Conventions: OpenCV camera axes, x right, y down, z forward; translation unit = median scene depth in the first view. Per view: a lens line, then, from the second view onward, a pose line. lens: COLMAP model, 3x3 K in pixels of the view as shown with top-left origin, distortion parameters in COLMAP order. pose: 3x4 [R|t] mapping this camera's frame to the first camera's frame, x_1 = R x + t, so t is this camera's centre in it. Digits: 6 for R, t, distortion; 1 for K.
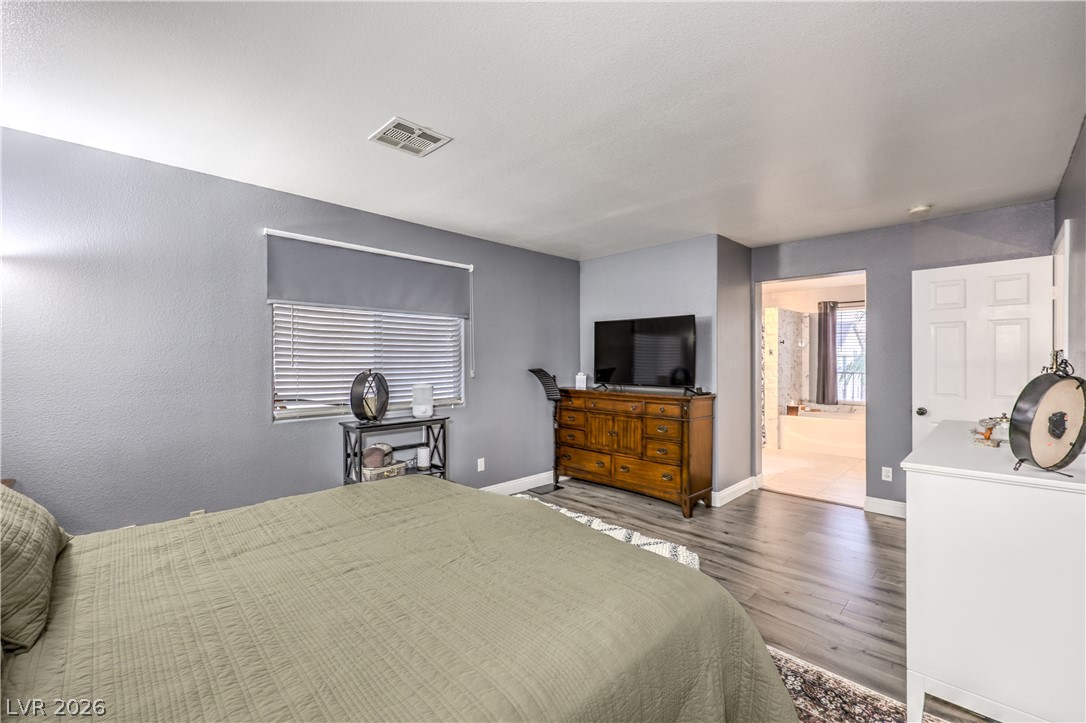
lens RADIAL K [[478.4, 0, 549.3], [0, 478.4, 362.0], [0, 0, 1]] dist [-0.000760, -0.000102]
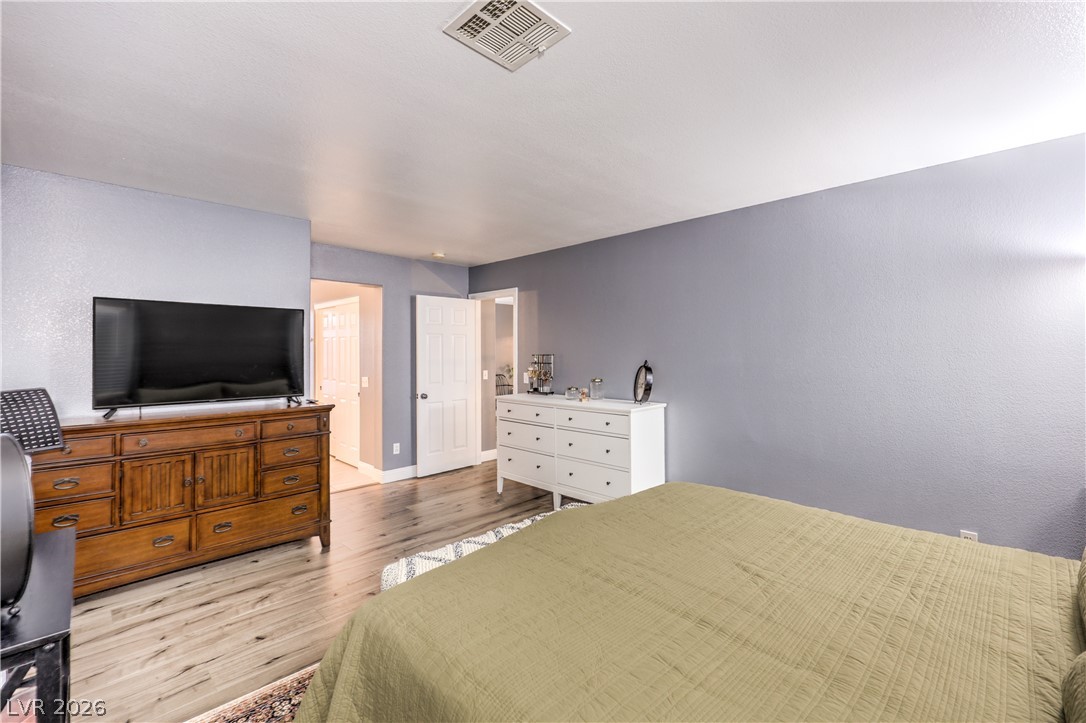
lens RADIAL K [[478.4, 0, 549.3], [0, 478.4, 352.1], [0, 0, 1]] dist [-0.000760, -0.000102]
pose [[-0.037166, 0.002436, 0.999306, -0.545081], [0.012625, 0.999918, -0.001968, -0.015501], [-0.999229, 0.012543, -0.037193, 0.581997]]
